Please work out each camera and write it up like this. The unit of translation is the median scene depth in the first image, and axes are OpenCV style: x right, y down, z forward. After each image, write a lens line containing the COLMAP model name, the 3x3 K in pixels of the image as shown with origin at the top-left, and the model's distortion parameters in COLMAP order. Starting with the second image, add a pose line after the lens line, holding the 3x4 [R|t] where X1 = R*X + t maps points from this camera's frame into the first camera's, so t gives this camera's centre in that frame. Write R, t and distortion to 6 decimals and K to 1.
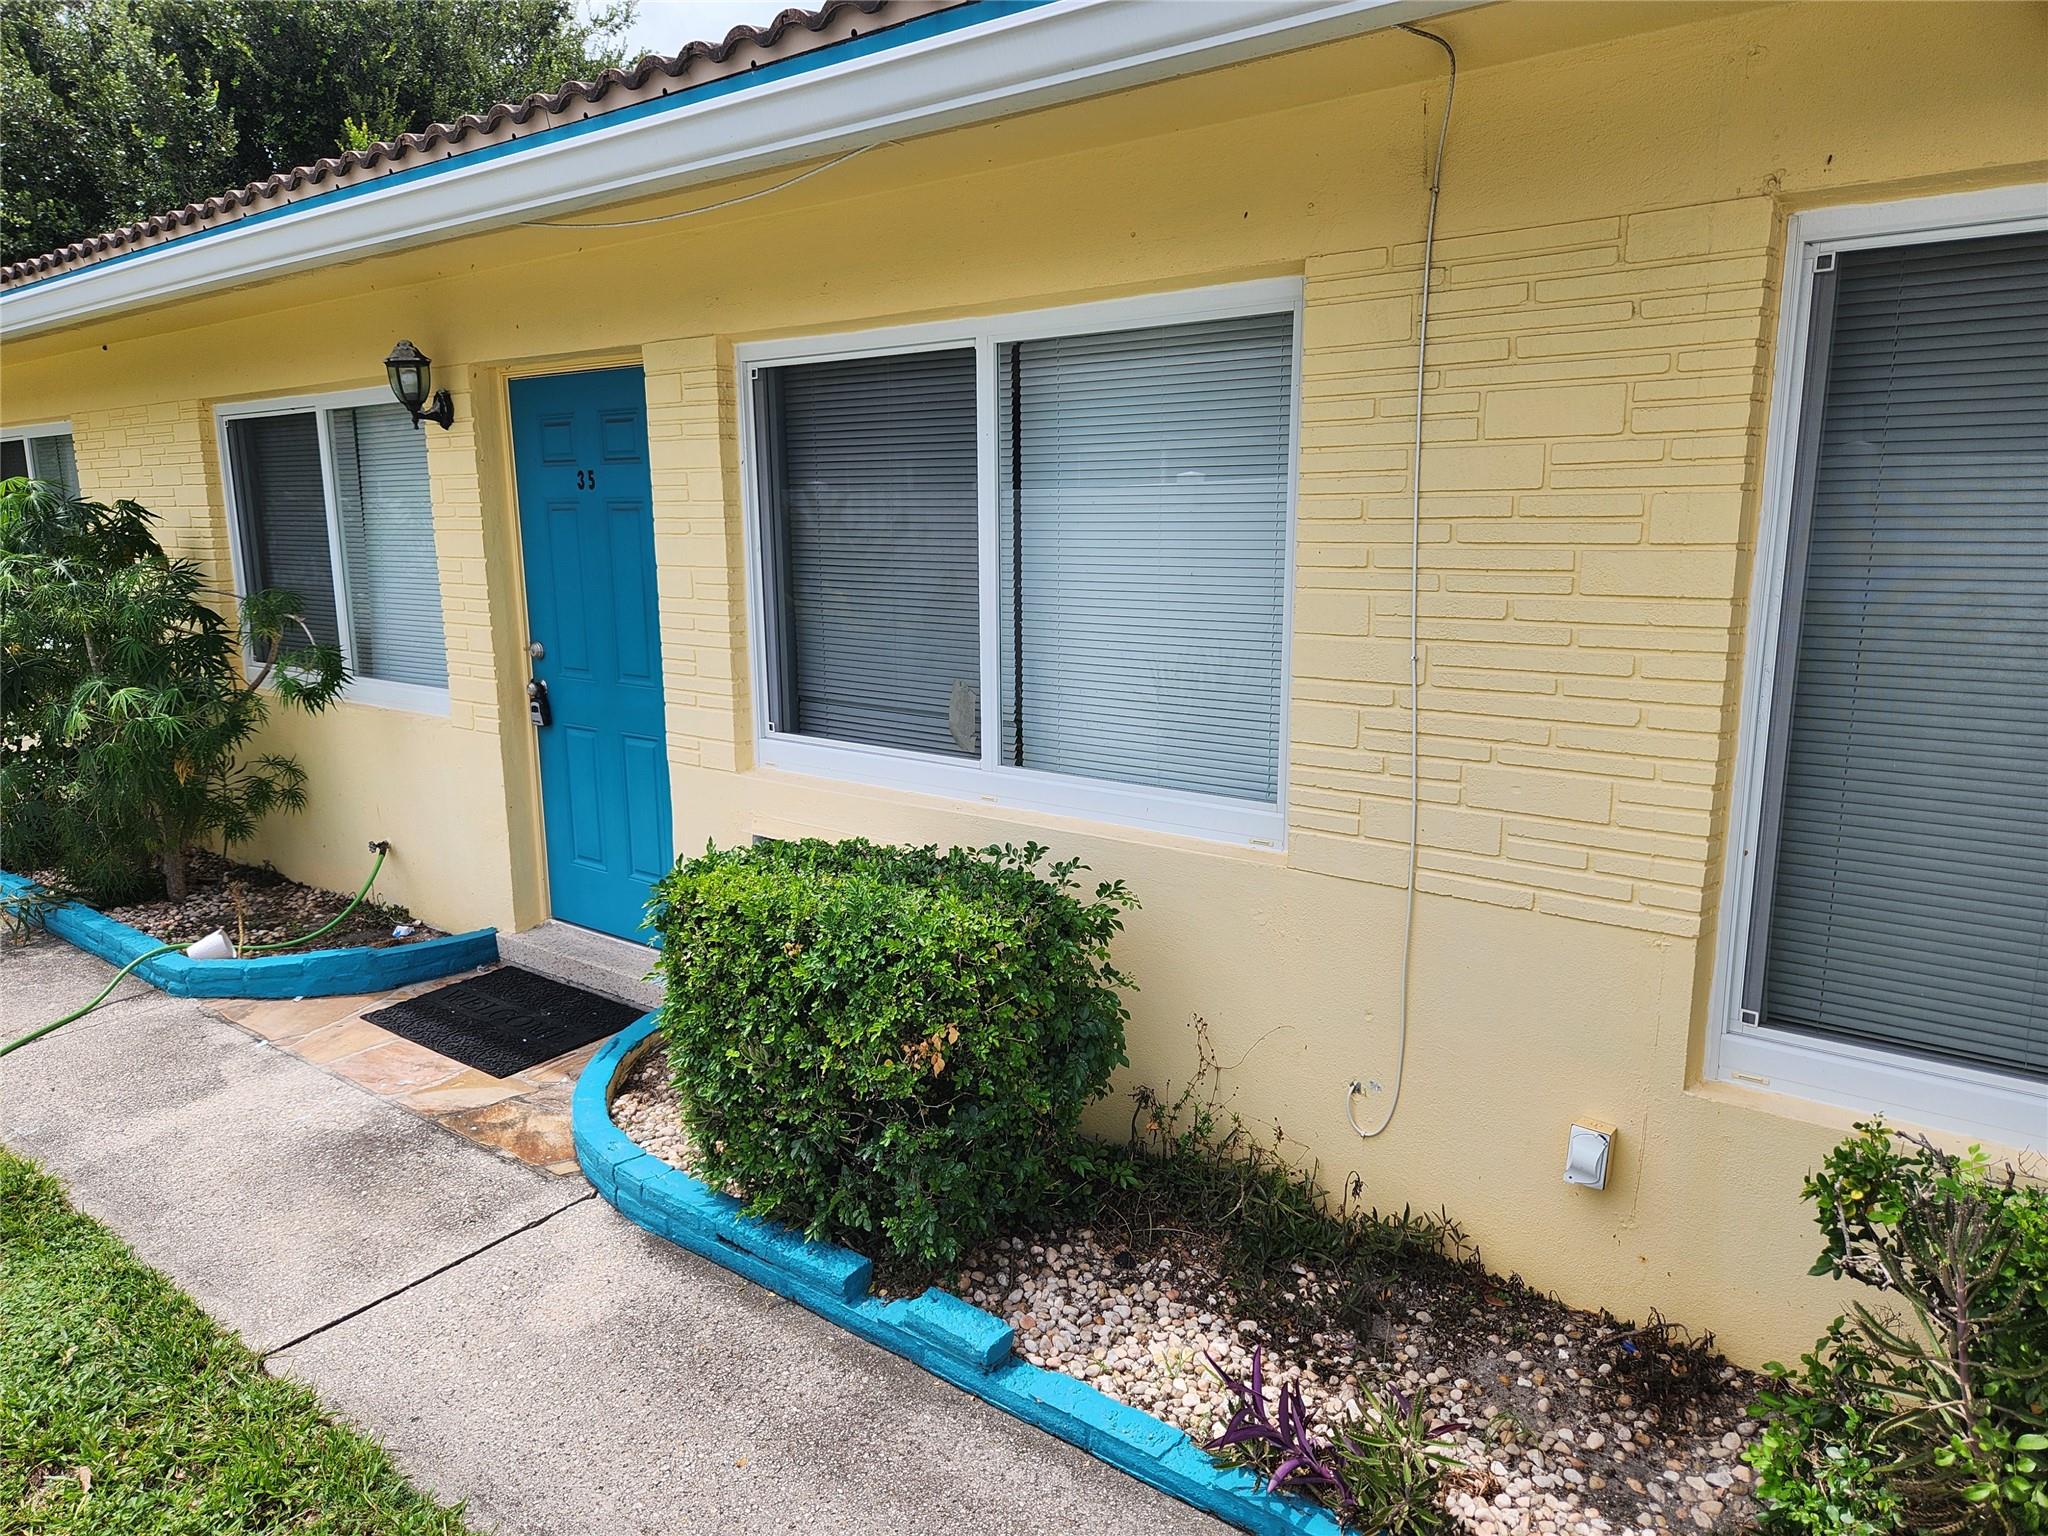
lens RADIAL K [[1400.6, 0, 1098.3], [0, 1400.6, 801.4], [0, 0, 1]] dist [-0.004529, -0.005633]
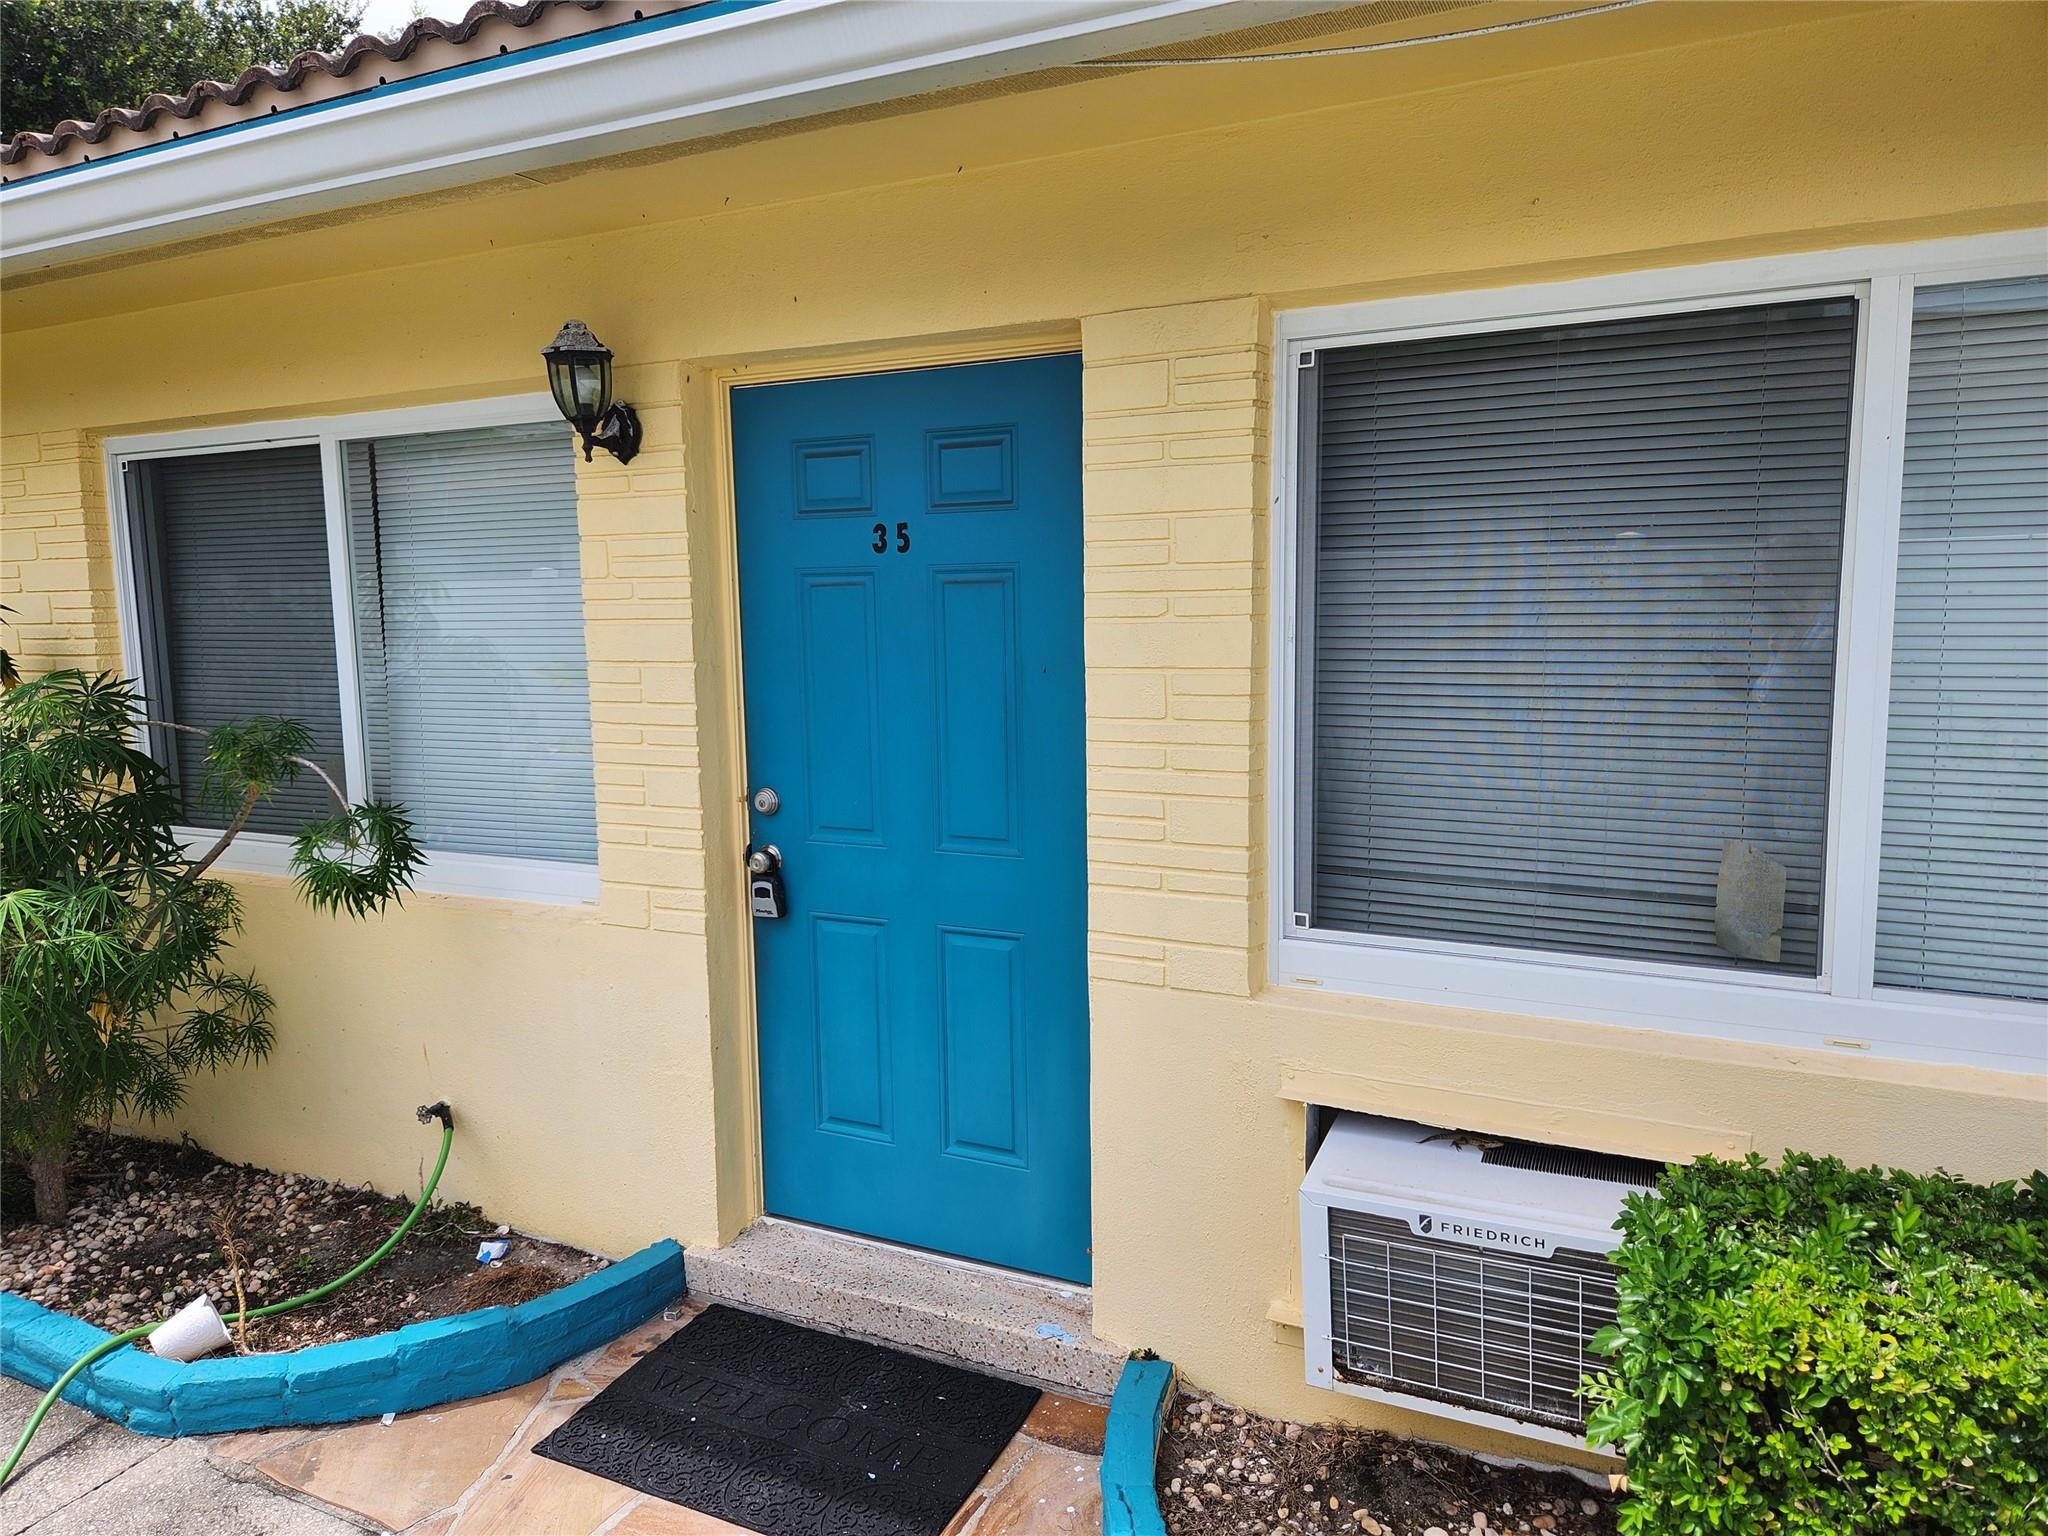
lens RADIAL K [[1415.1, 0, 1032.3], [0, 1415.1, 759.4], [0, 0, 1]] dist [0.057205, -0.047553]
pose [[0.985527, -0.039283, 0.164901, -0.380891], [0.052905, 0.995466, -0.079044, -0.068105], [-0.161048, 0.086624, 0.983138, 0.330683]]
